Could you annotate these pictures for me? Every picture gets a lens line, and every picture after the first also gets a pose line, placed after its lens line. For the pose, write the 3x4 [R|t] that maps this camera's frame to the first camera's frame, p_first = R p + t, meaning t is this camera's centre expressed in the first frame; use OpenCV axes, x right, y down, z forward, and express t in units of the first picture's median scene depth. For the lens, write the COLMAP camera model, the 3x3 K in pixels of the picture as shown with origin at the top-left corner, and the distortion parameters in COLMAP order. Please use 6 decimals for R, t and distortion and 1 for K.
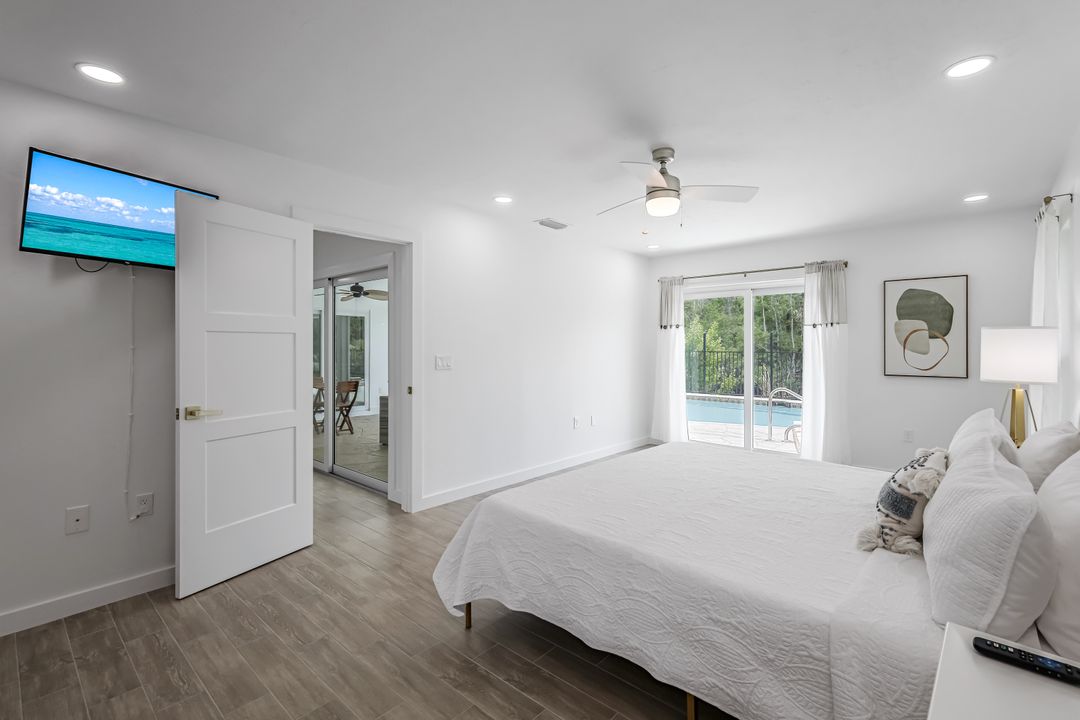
lens RADIAL K [[487.5, 0, 537.4], [0, 487.5, 348.4], [0, 0, 1]] dist [0.022328, 0.000197]
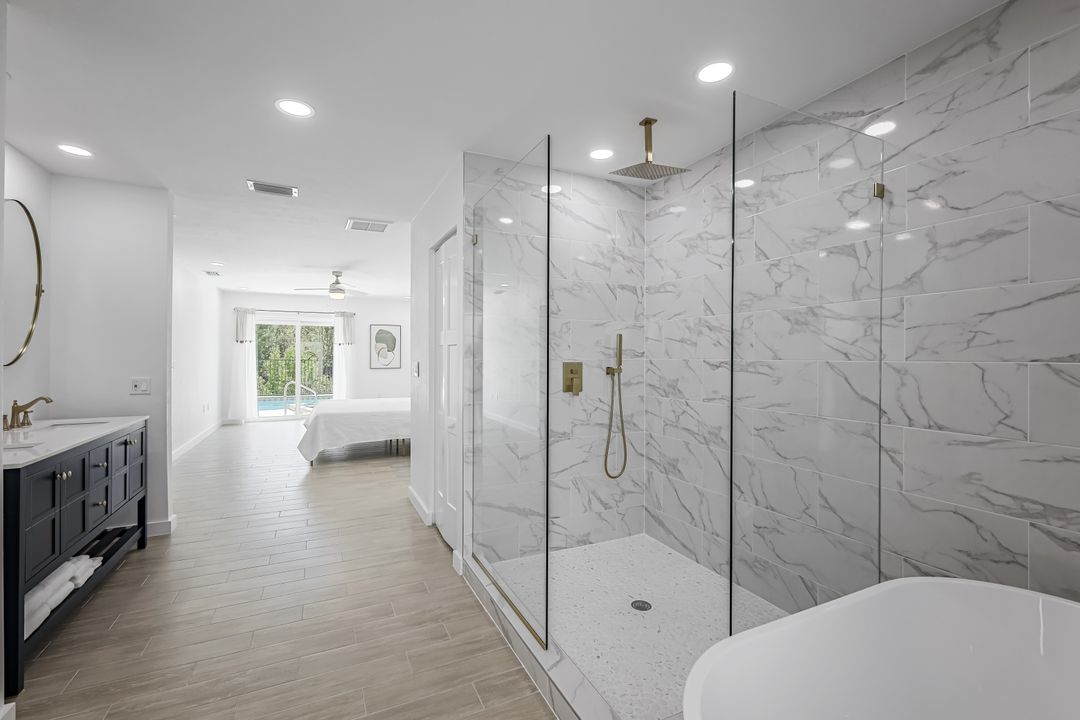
lens RADIAL K [[469.7, 0, 539.6], [0, 469.7, 358.4], [0, 0, 1]] dist [0.000701, 0.000419]
pose [[0.394698, -0.006913, 0.918785, -0.884246], [0.004191, 0.999975, 0.005723, 0.001363], [-0.918801, 0.001592, 0.394717, -0.482217]]
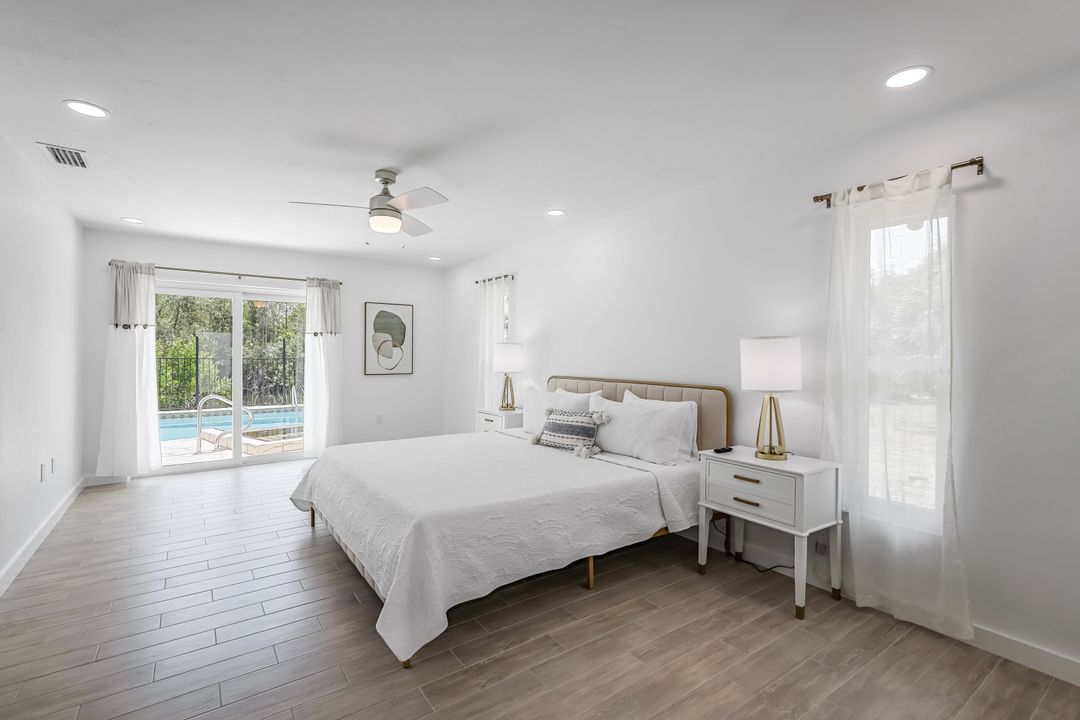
lens RADIAL K [[487.5, 0, 536.6], [0, 487.5, 356.5], [0, 0, 1]] dist [0.022328, 0.000197]
pose [[0.235187, -0.006561, 0.971928, -0.442969], [0.000661, 0.999978, 0.006590, -0.002053], [-0.971950, -0.000908, 0.235186, 0.259984]]
